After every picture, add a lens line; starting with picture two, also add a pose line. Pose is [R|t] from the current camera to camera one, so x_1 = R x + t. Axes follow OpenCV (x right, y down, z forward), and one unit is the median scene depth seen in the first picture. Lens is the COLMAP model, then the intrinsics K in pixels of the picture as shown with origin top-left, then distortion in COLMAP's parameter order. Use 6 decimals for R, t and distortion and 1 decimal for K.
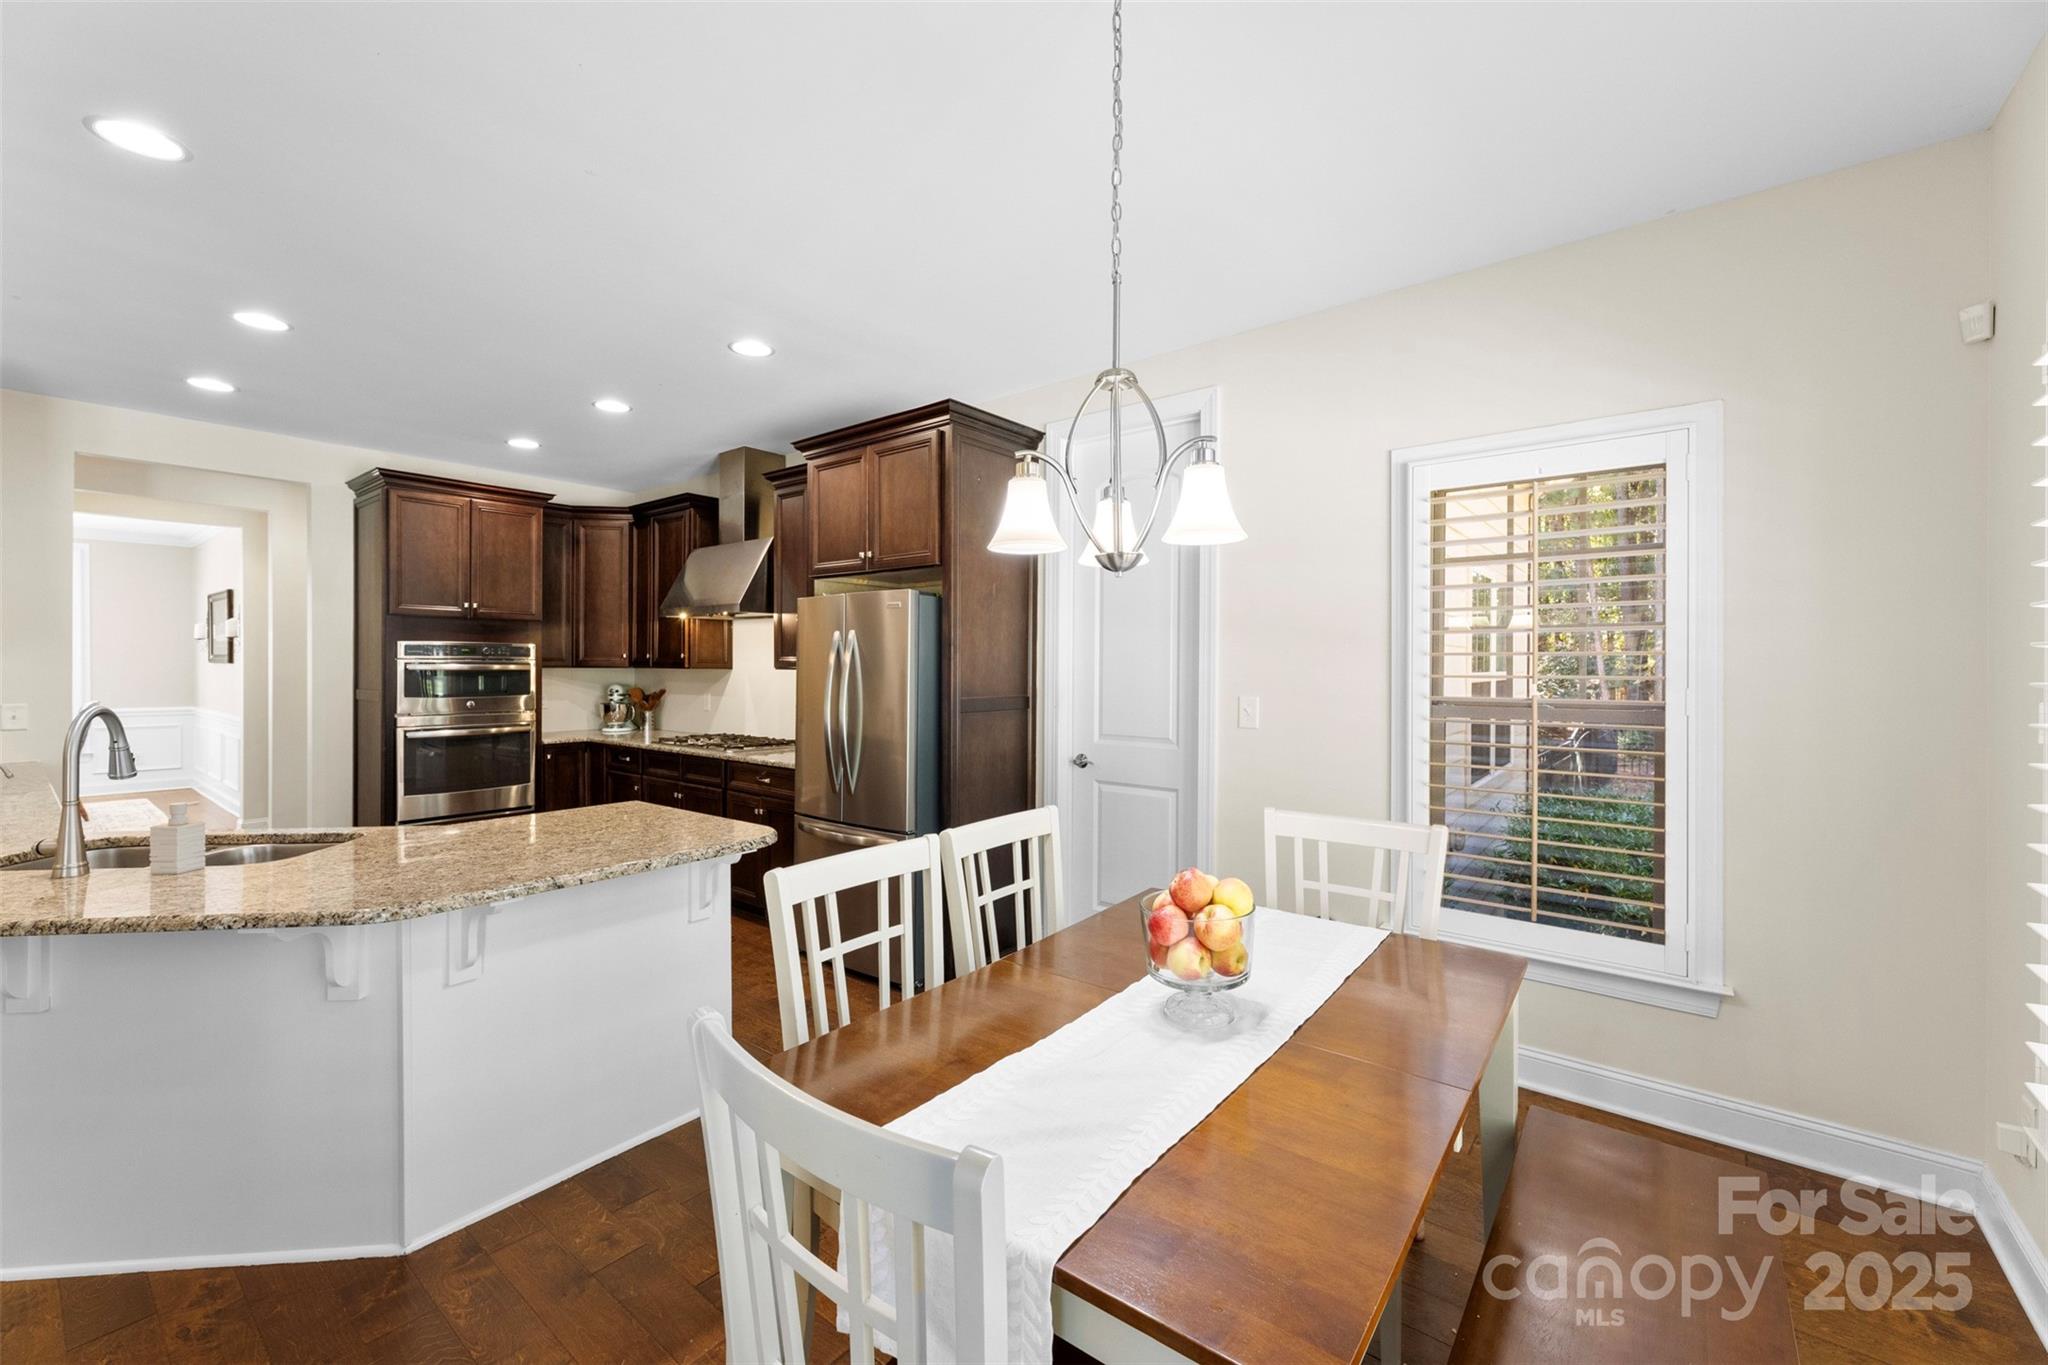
lens RADIAL K [[826.0, 0, 1023.2], [0, 826.0, 667.4], [0, 0, 1]] dist [-0.003525, -0.000543]
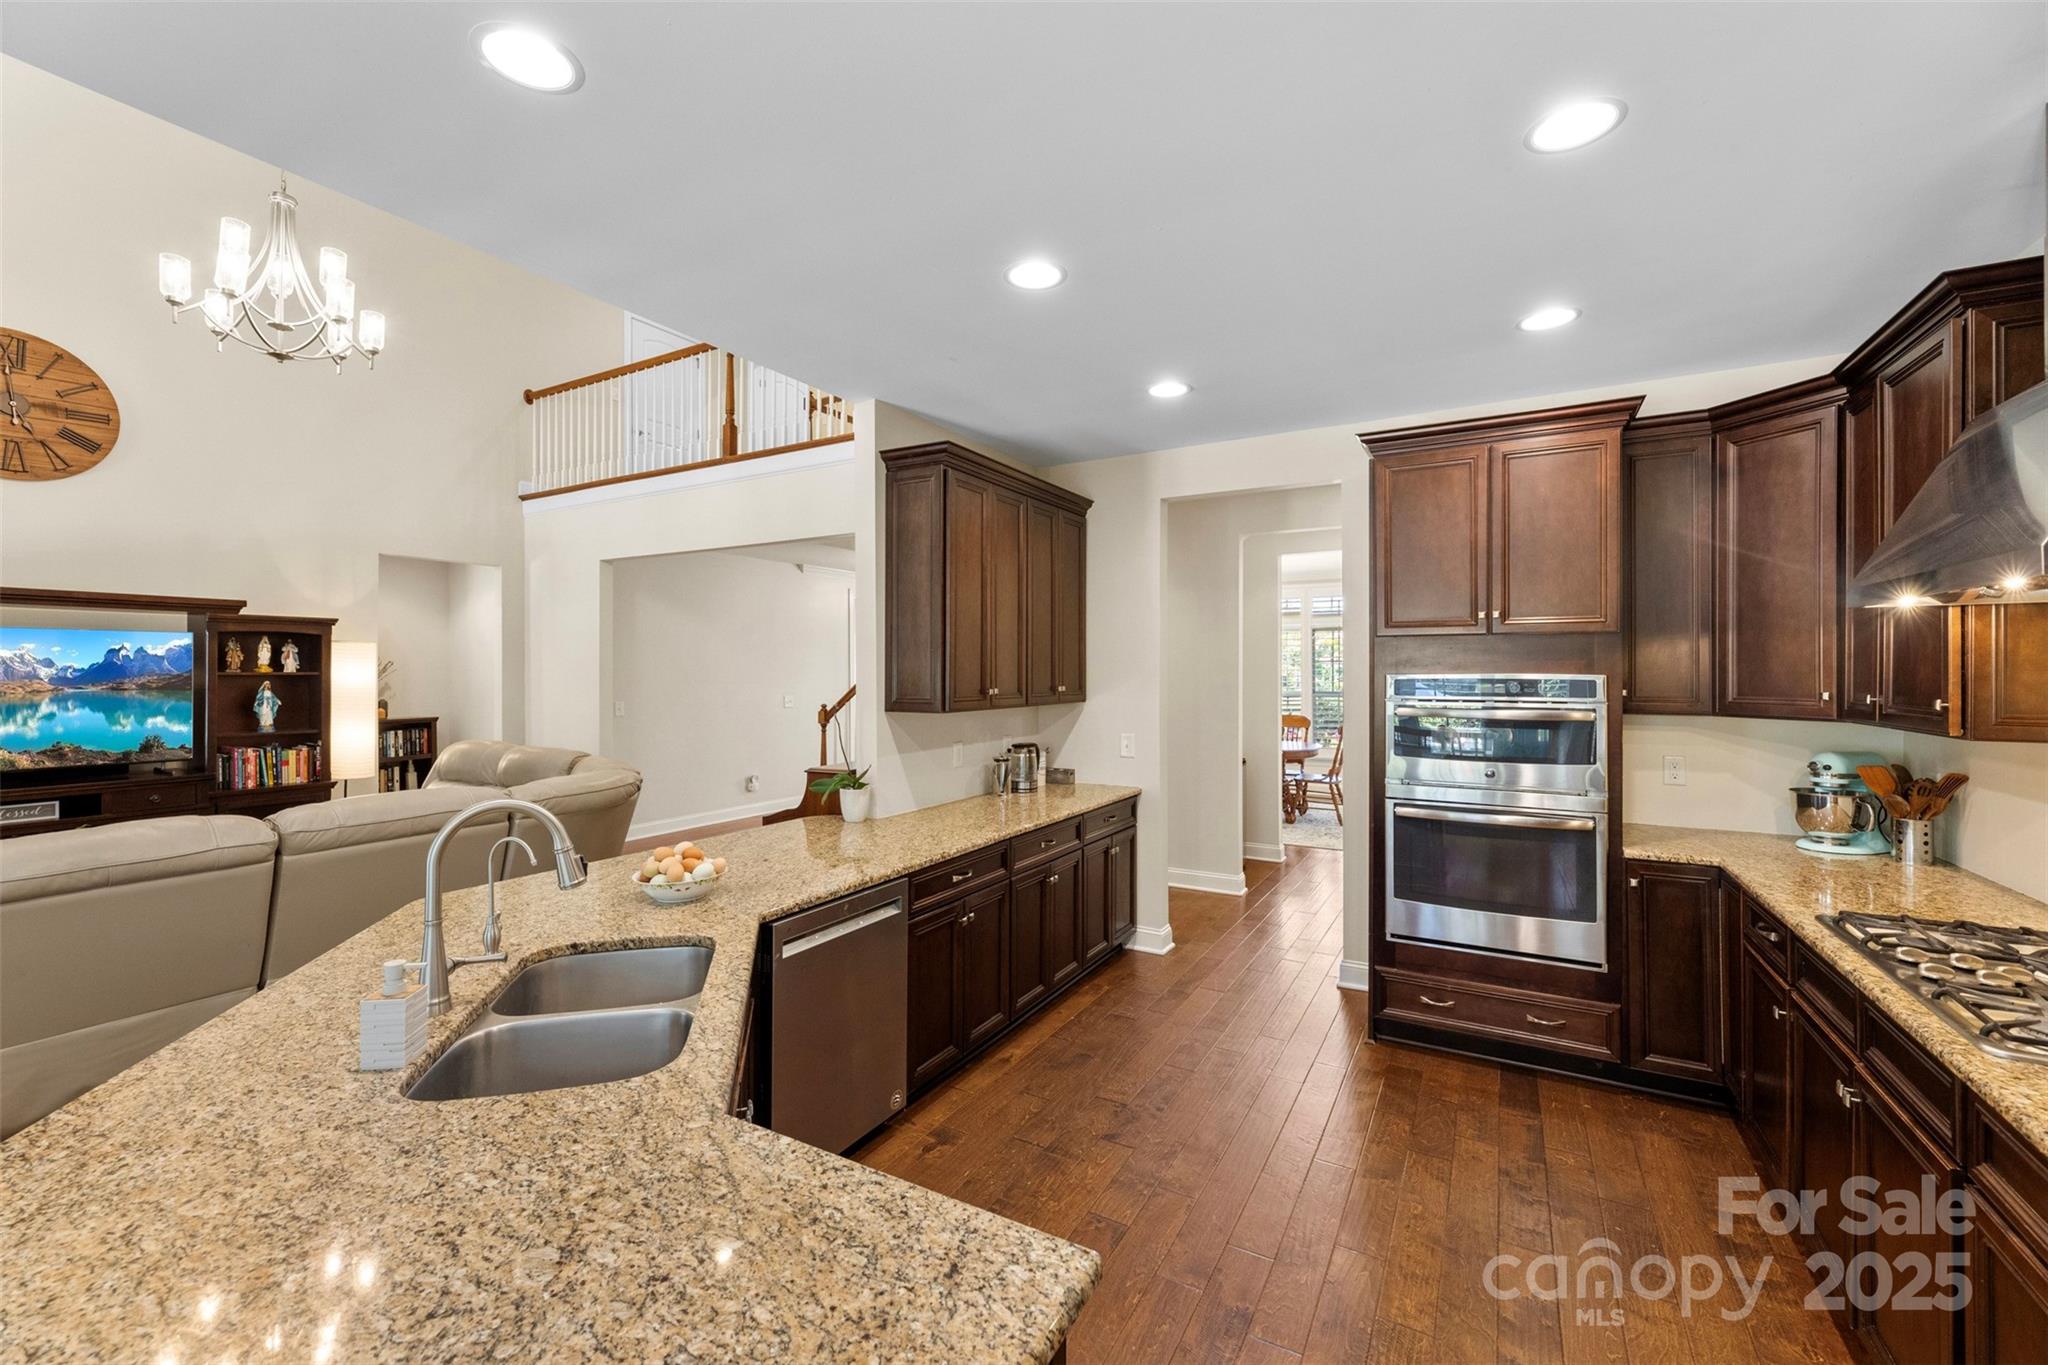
lens RADIAL K [[826.0, 0, 1025.9], [0, 826.0, 672.9], [0, 0, 1]] dist [-0.003525, -0.000543]
pose [[0.145857, -0.003479, -0.989300, -0.095545], [-0.002018, 0.999991, -0.003814, -0.025920], [0.989304, 0.002553, 0.145849, 0.513245]]
